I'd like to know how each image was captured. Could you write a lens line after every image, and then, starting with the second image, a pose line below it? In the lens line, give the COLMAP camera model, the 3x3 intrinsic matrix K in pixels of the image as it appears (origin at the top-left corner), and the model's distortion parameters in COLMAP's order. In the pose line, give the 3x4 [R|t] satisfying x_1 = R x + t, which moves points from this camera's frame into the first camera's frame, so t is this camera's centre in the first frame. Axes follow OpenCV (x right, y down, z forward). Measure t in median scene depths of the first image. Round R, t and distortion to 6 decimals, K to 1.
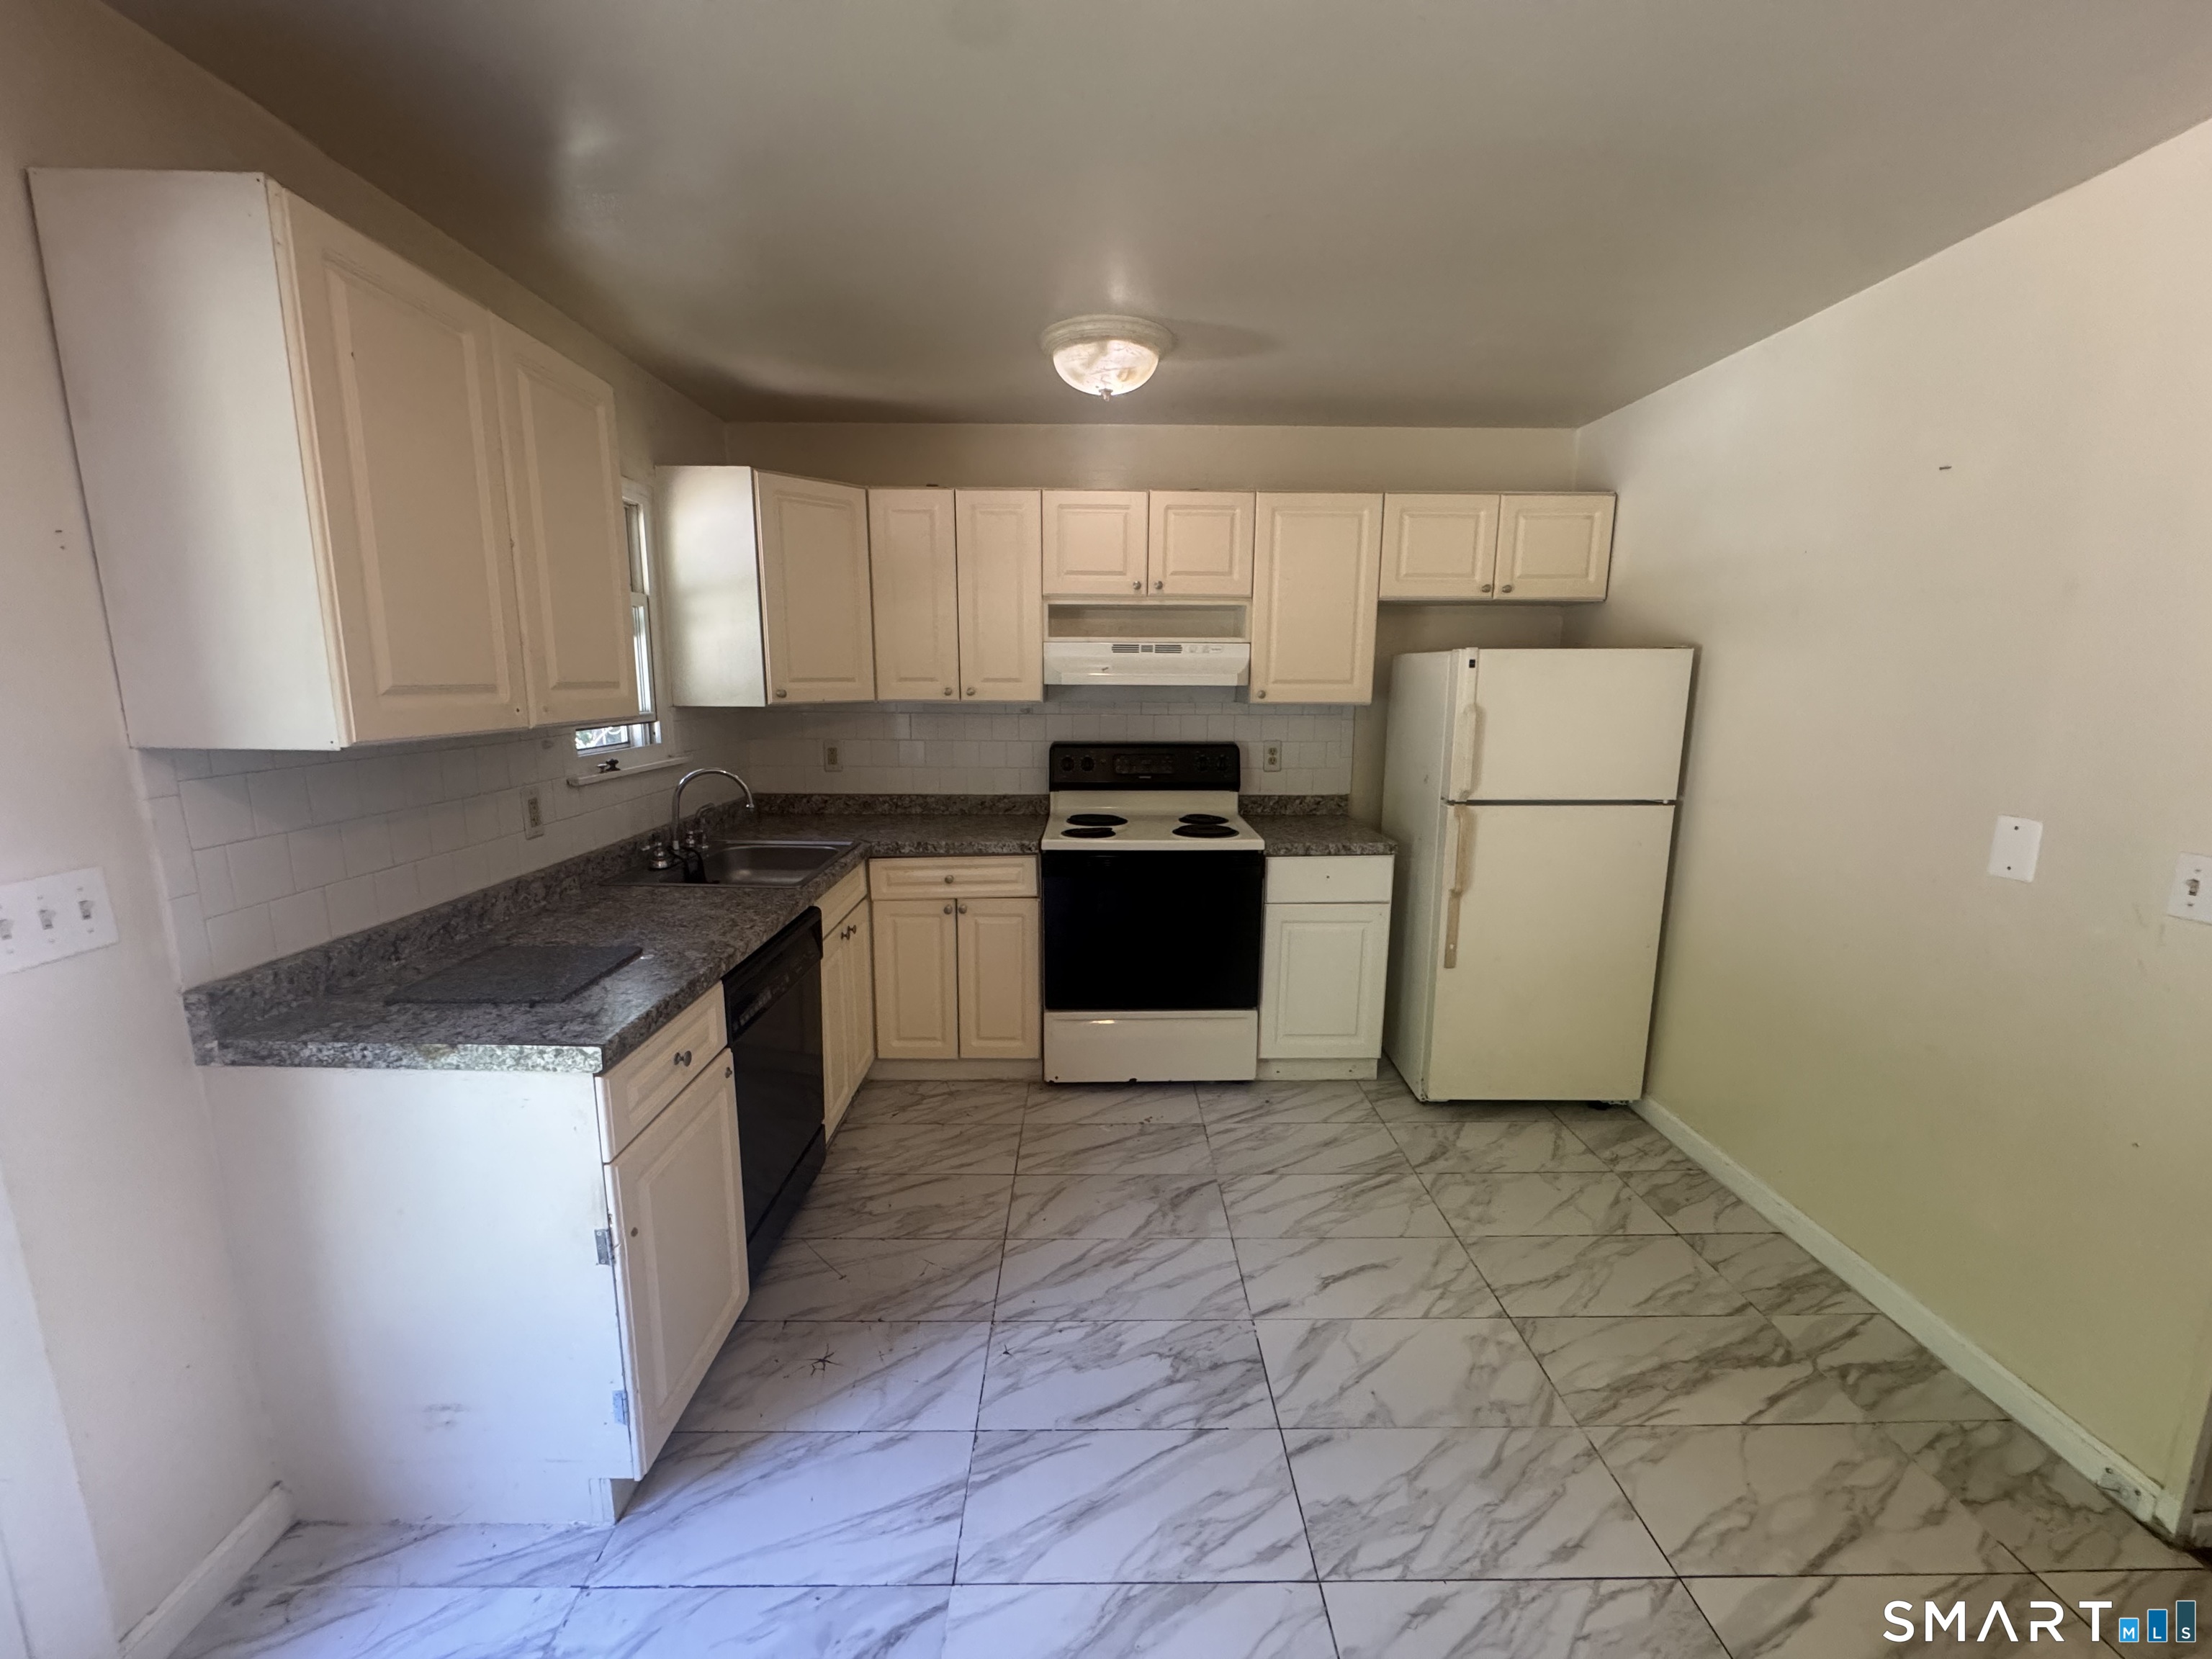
lens RADIAL K [[885.1, 0, 1094.4], [0, 885.1, 828.8], [0, 0, 1]] dist [-0.005662, -0.000716]
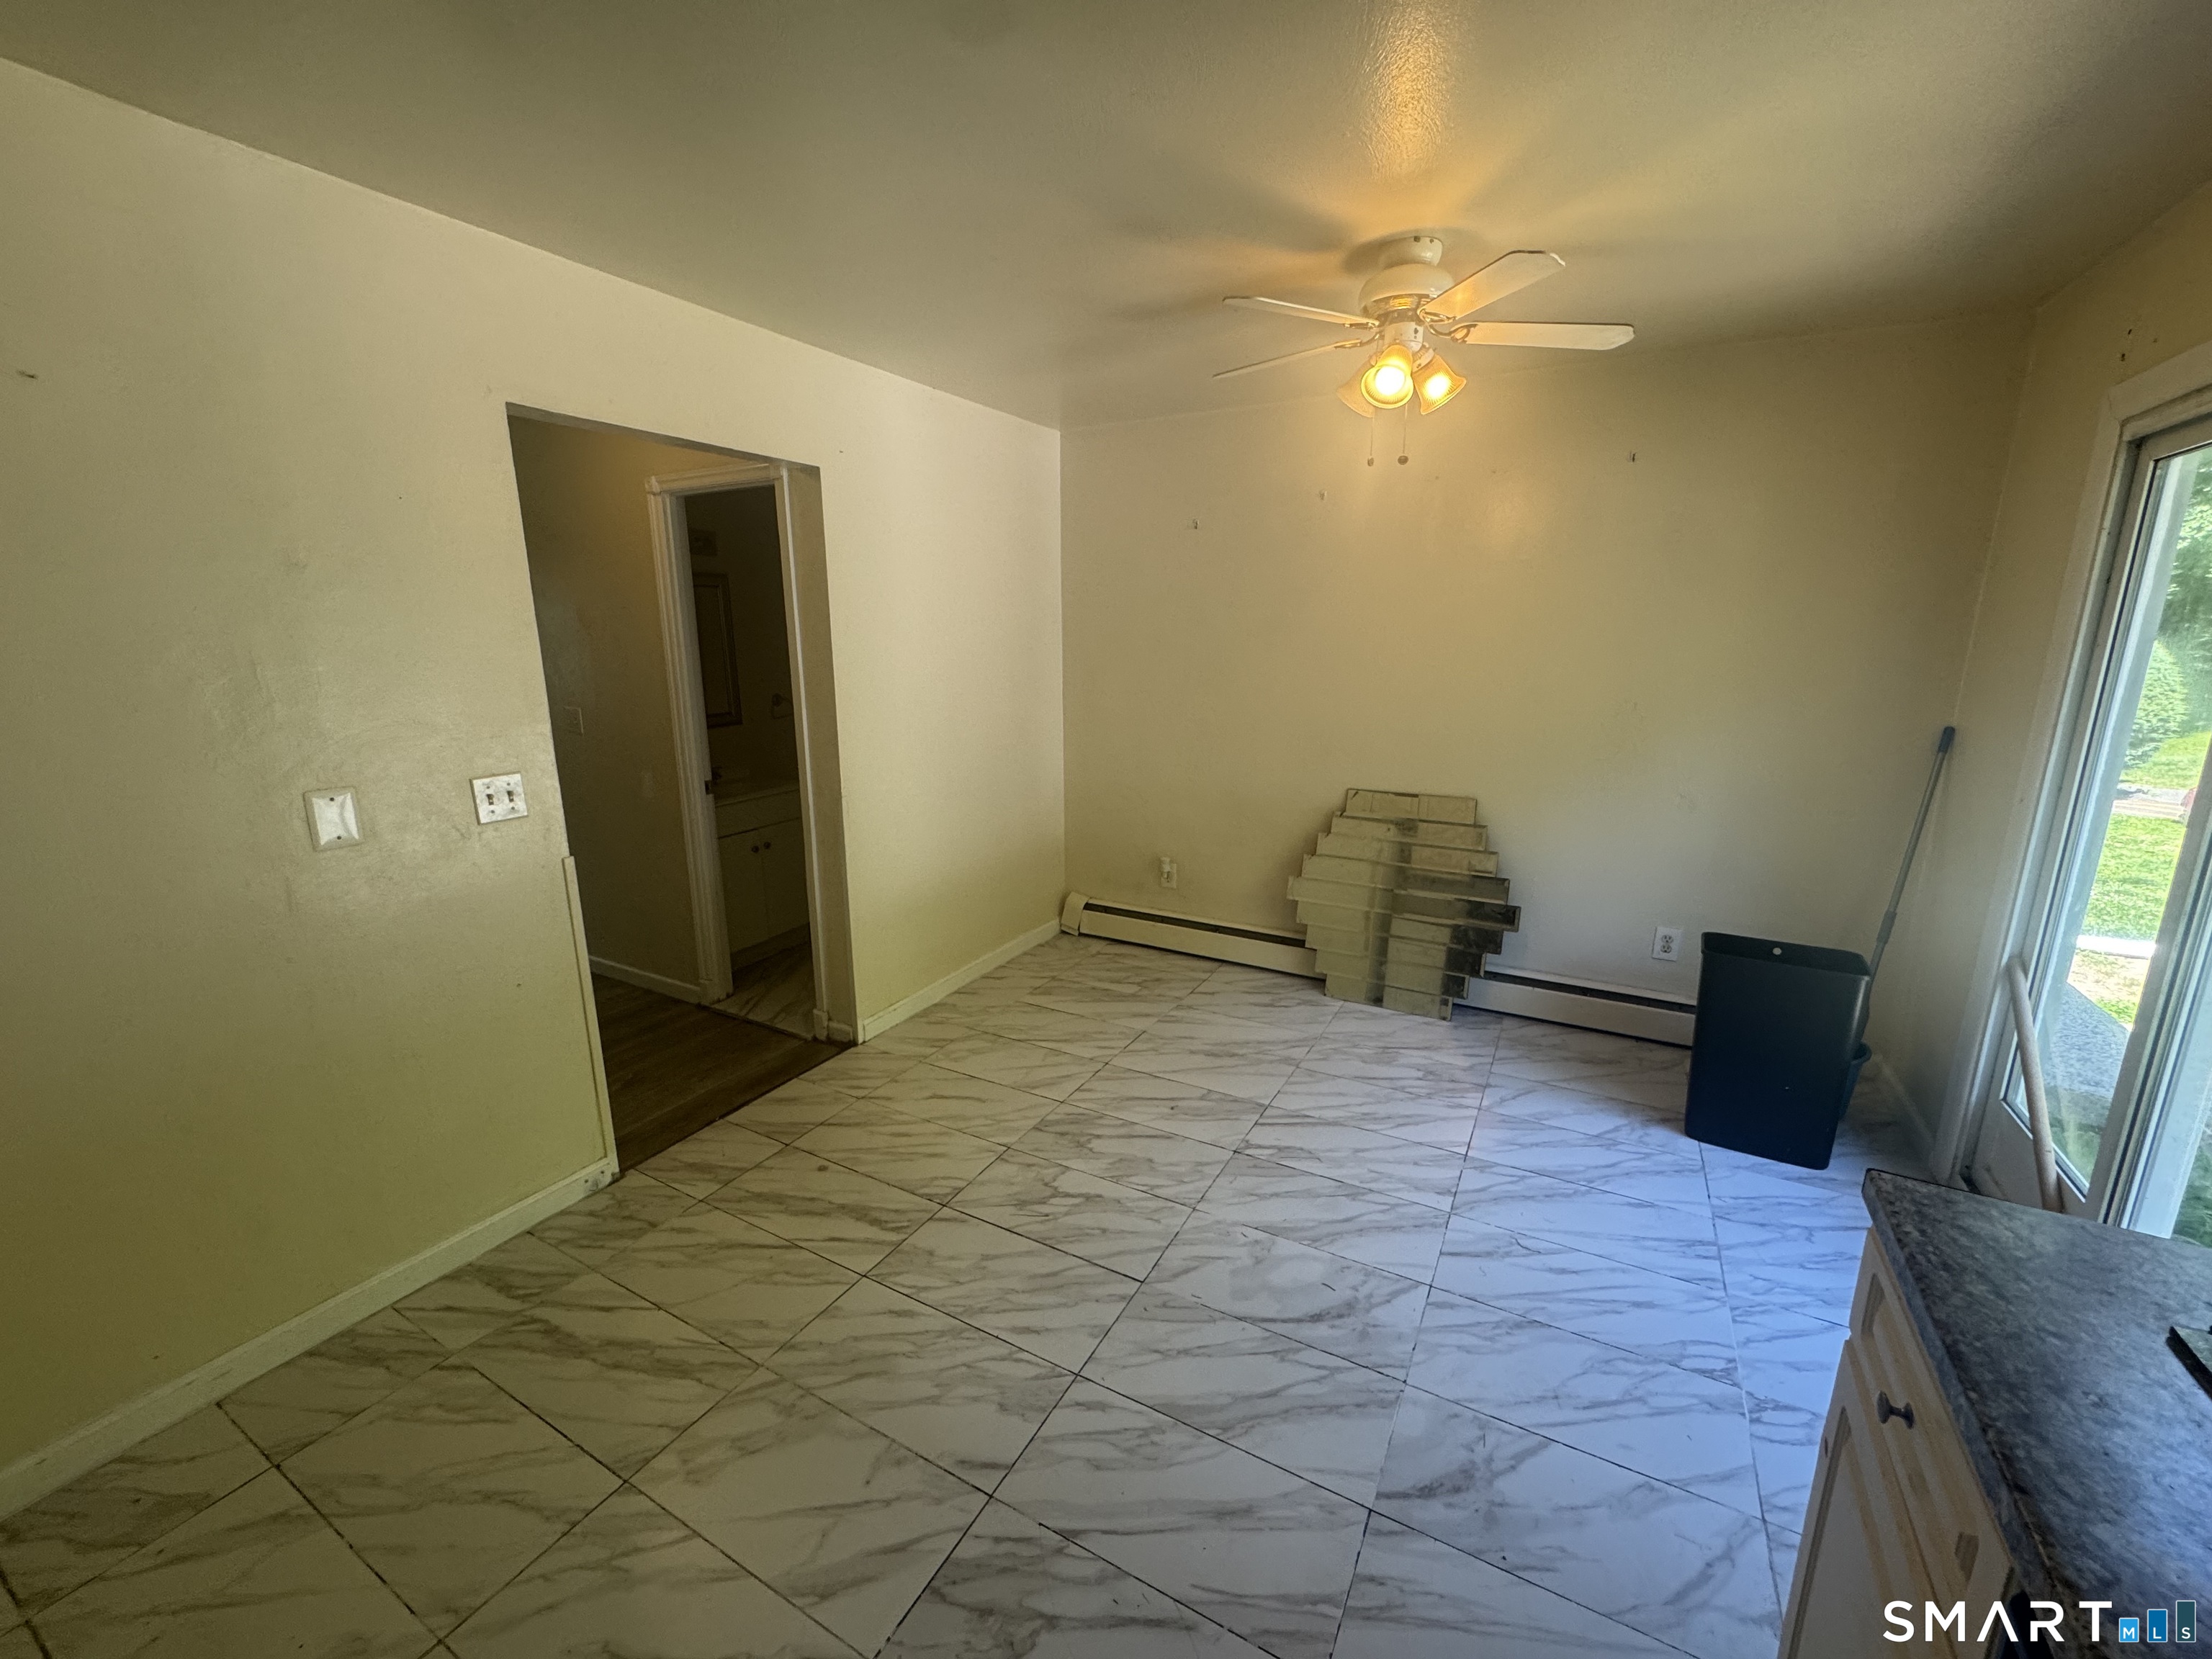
lens RADIAL K [[885.1, 0, 1097.1], [0, 885.1, 830.5], [0, 0, 1]] dist [-0.005662, -0.000716]
pose [[-0.868796, -0.108054, 0.483237, -0.164749], [0.084807, 0.929011, 0.360204, -0.181328], [-0.487854, 0.353925, -0.797957, 0.946381]]
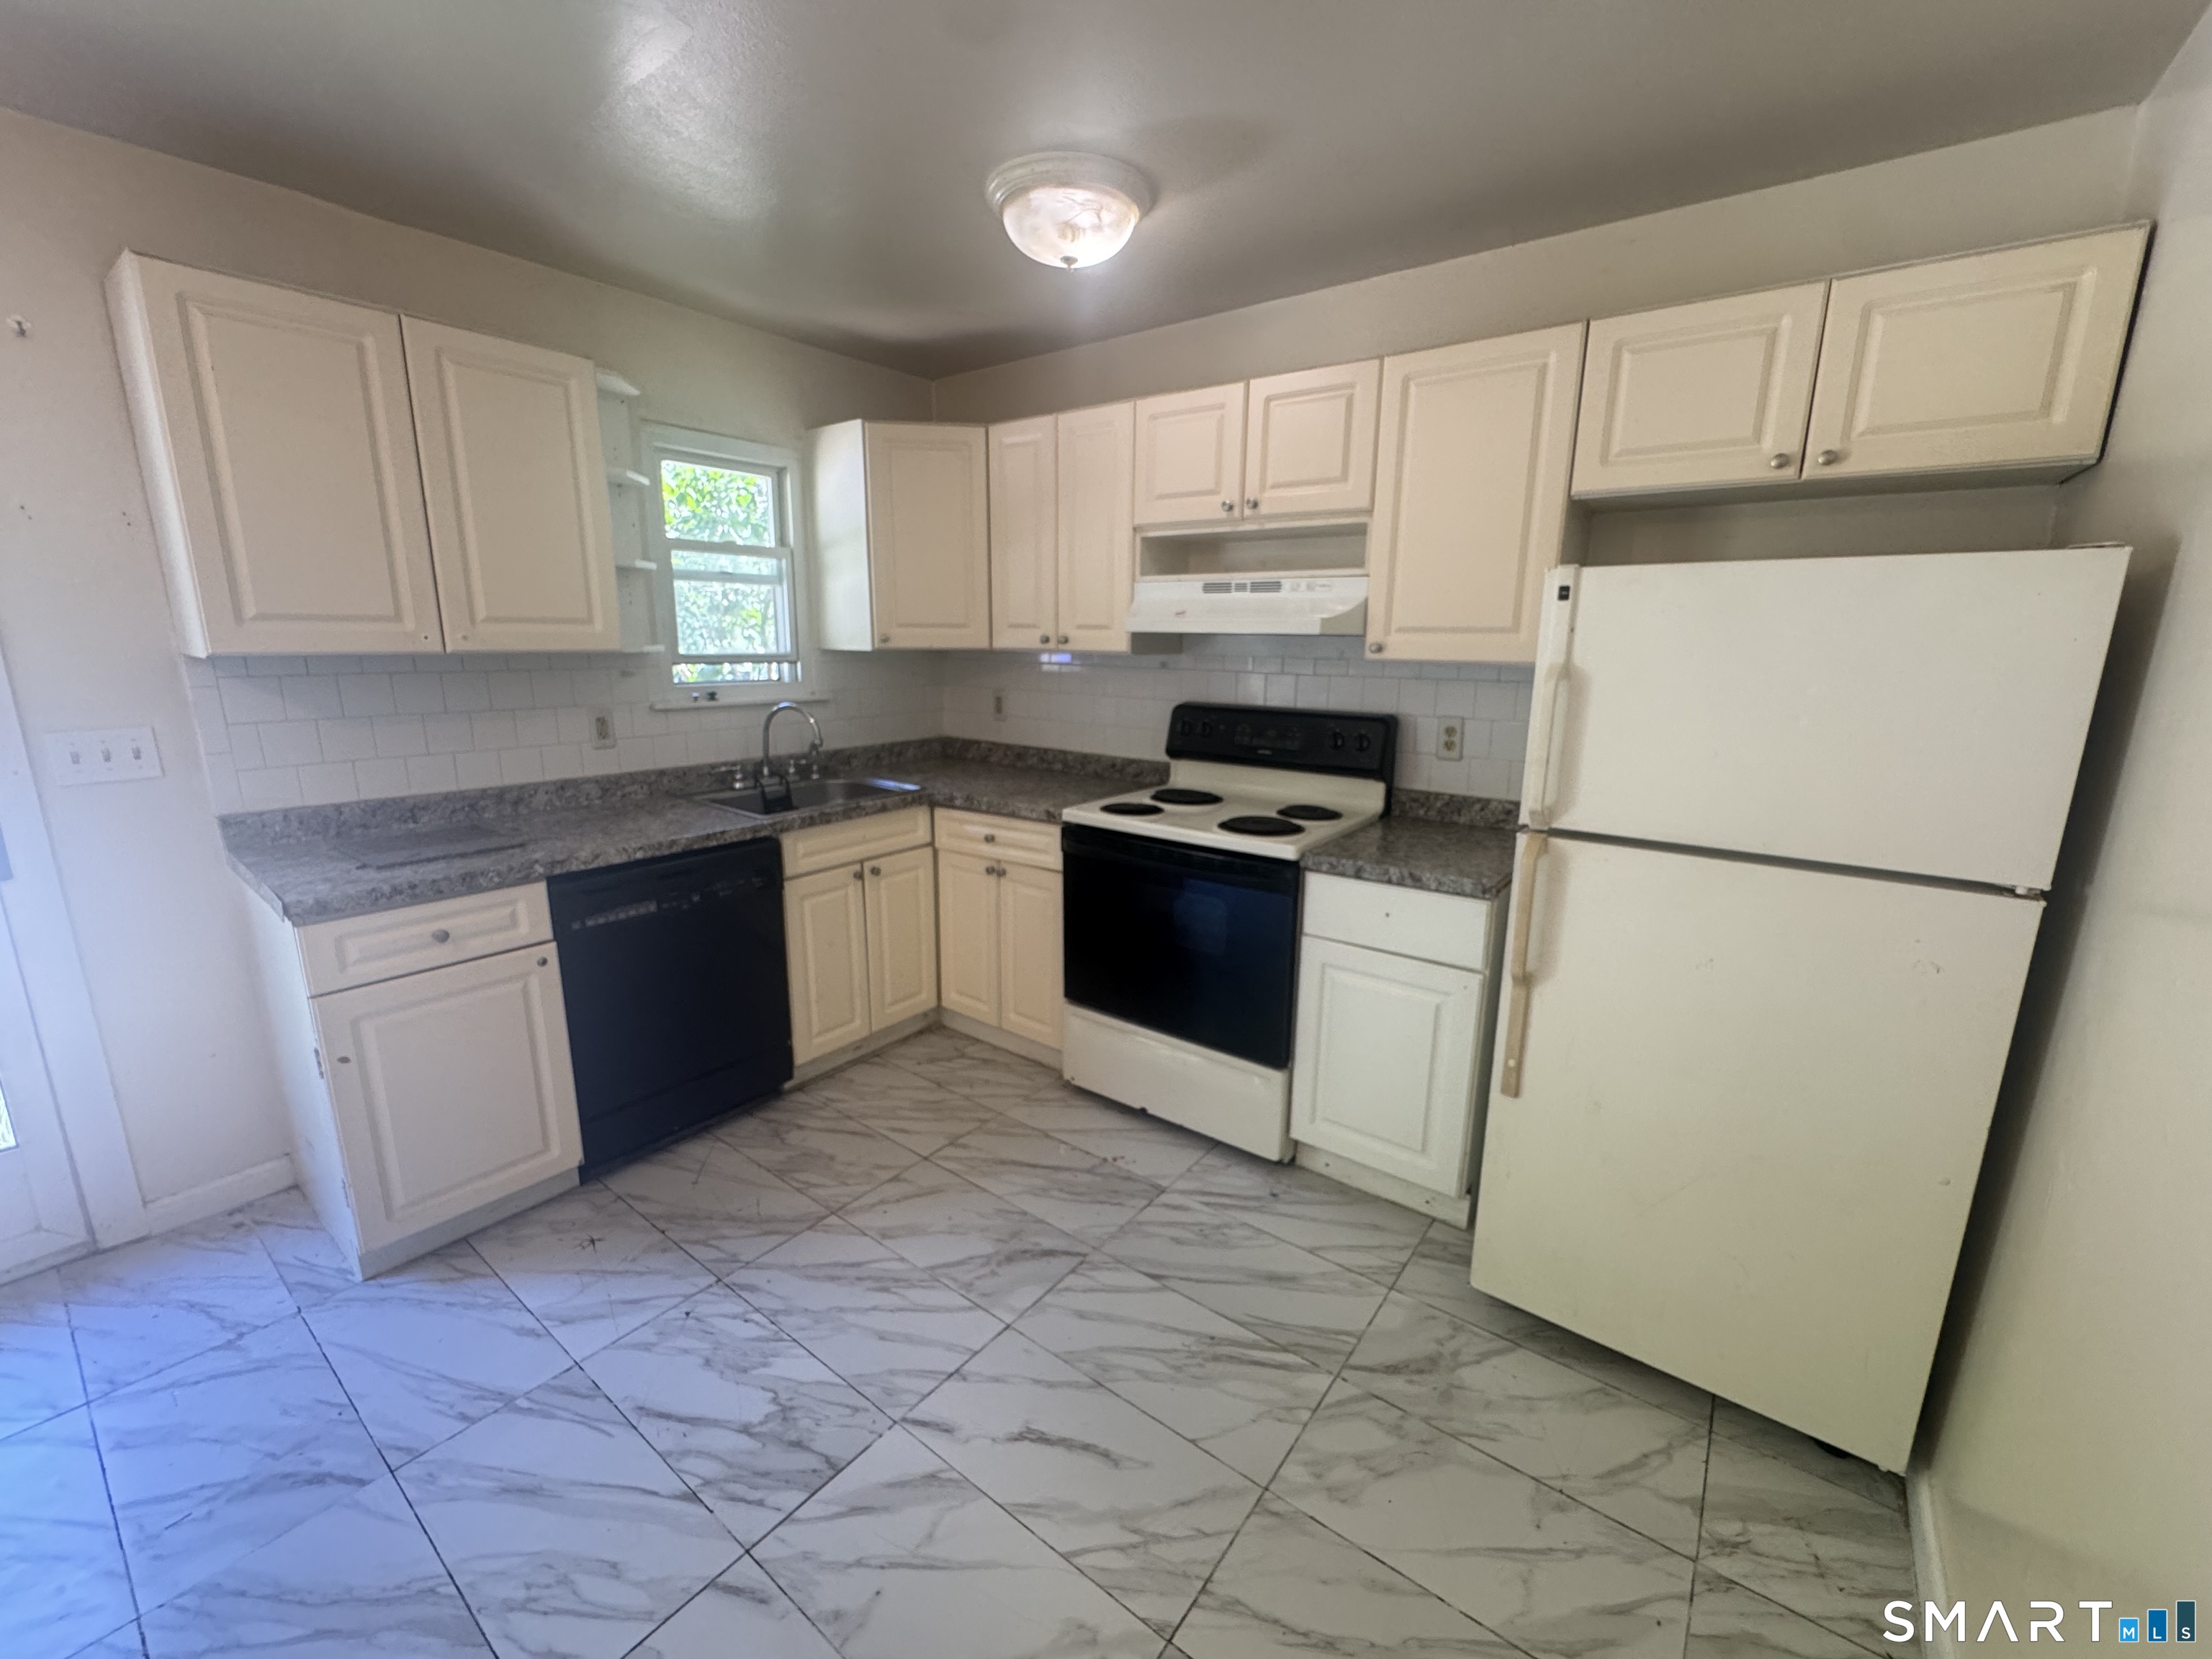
lens RADIAL K [[885.1, 0, 1092.7], [0, 885.1, 827.3], [0, 0, 1]] dist [-0.005662, -0.000716]
pose [[0.788194, 0.136606, -0.600074, 0.561356], [-0.114164, 0.990585, 0.075552, -0.044389], [0.604746, 0.008957, 0.796368, 0.362888]]
